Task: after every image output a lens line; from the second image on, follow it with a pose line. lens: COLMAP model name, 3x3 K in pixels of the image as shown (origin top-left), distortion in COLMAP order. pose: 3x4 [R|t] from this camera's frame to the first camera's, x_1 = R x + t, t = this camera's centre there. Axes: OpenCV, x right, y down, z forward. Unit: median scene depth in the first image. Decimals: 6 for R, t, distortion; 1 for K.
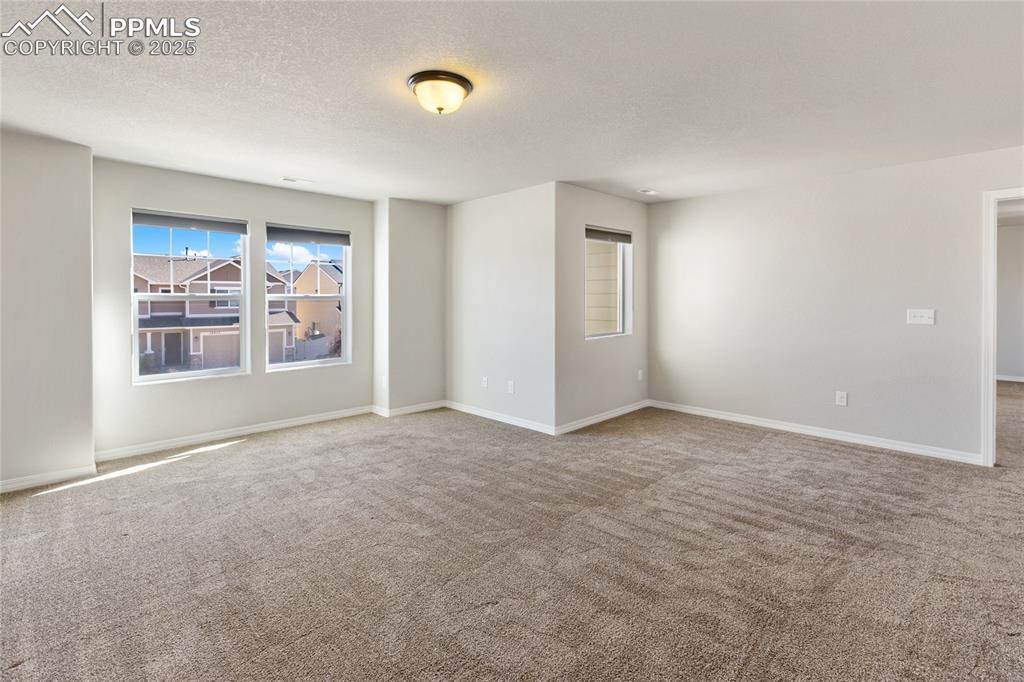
lens RADIAL K [[450.6, 0, 494.6], [0, 450.6, 300.7], [0, 0, 1]] dist [0.001152, 0.000134]
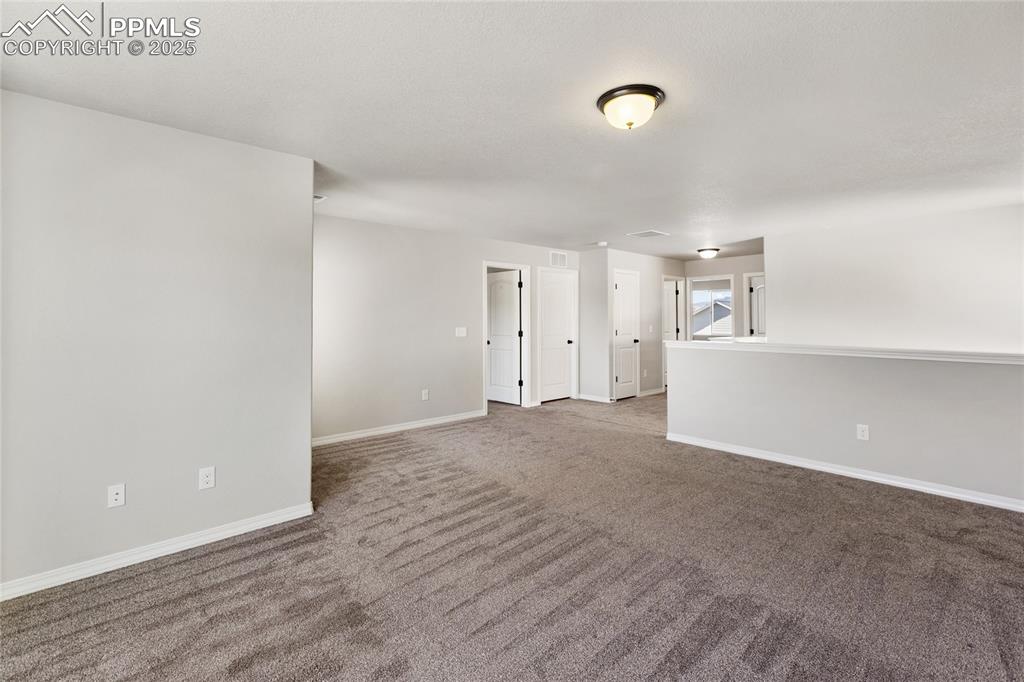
lens RADIAL K [[466.2, 0, 515.6], [0, 466.2, 327.1], [0, 0, 1]] dist [0.000844, -0.000198]
pose [[0.038743, -0.011609, 0.999182, -0.736238], [0.010467, 0.999882, 0.011211, 0.002624], [-0.999194, 0.010024, 0.038860, 0.821072]]
